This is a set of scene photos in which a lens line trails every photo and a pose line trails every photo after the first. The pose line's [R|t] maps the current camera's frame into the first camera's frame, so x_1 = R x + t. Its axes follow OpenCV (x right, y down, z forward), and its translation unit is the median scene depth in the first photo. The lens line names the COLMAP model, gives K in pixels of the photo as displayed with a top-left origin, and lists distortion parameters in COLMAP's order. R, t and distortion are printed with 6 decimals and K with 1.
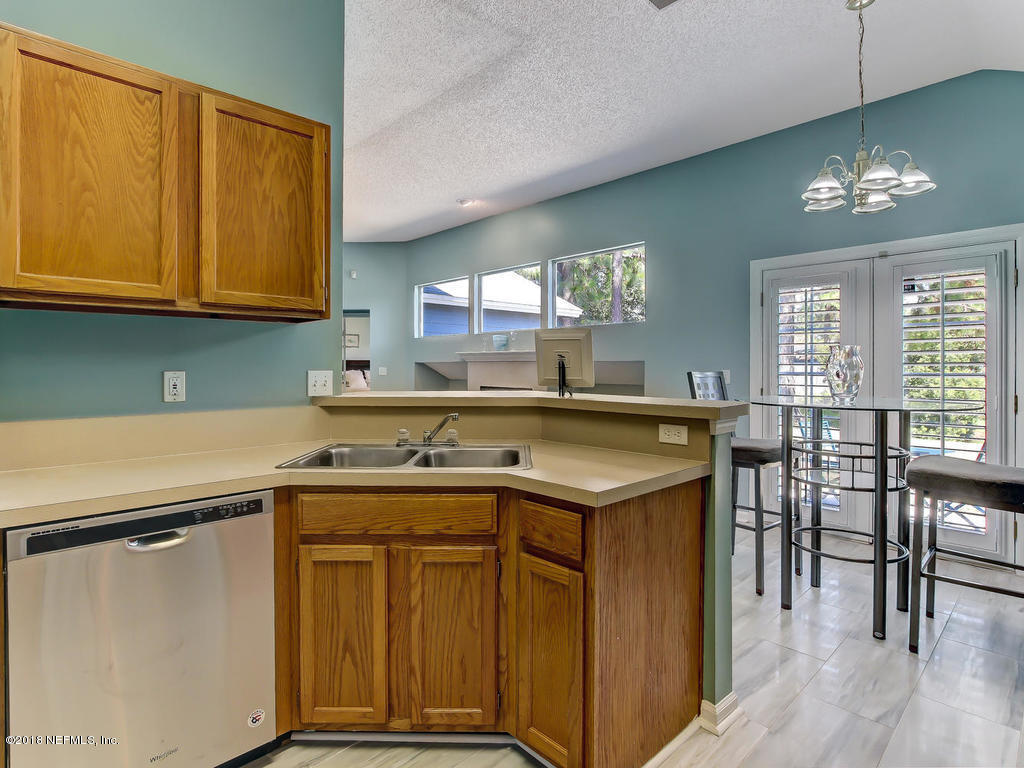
lens RADIAL K [[555.1, 0, 487.8], [0, 555.1, 377.5], [0, 0, 1]] dist [-0.044276, 0.015005]
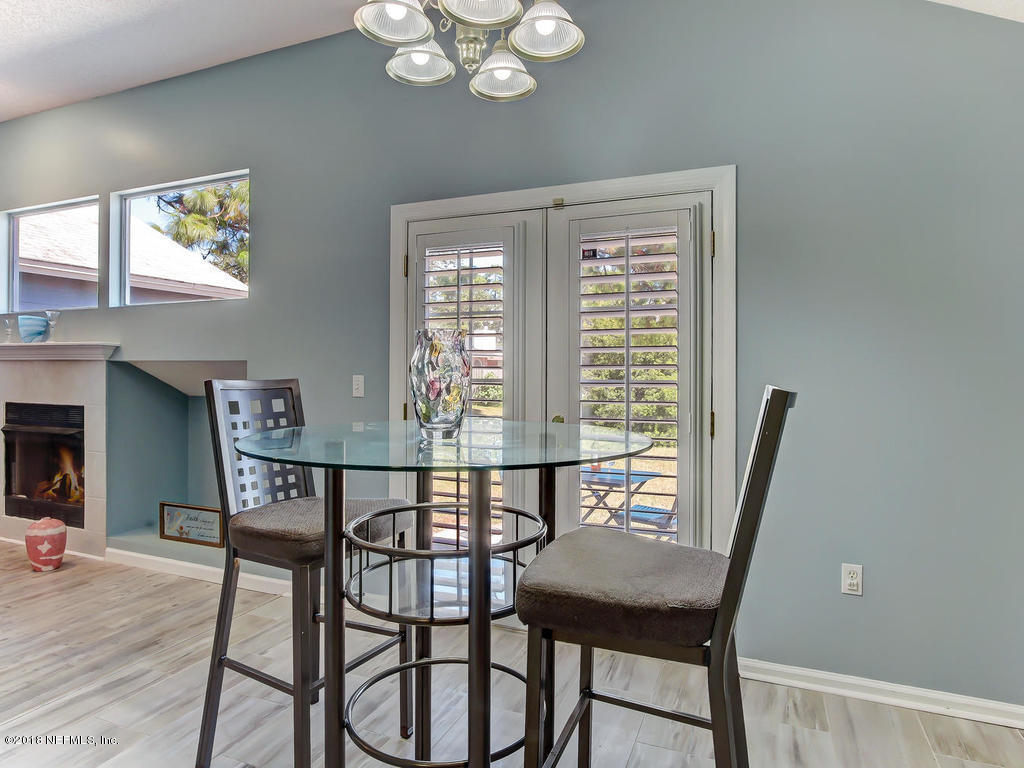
lens RADIAL K [[600.3, 0, 512.0], [0, 600.3, 384.0], [0, 0, 1]] dist [-0.029271, 0.000060]
pose [[0.913346, -0.008253, 0.407102, 0.323497], [0.005210, 0.999950, 0.008582, -0.008252], [-0.407152, -0.005718, 0.913343, 0.301391]]
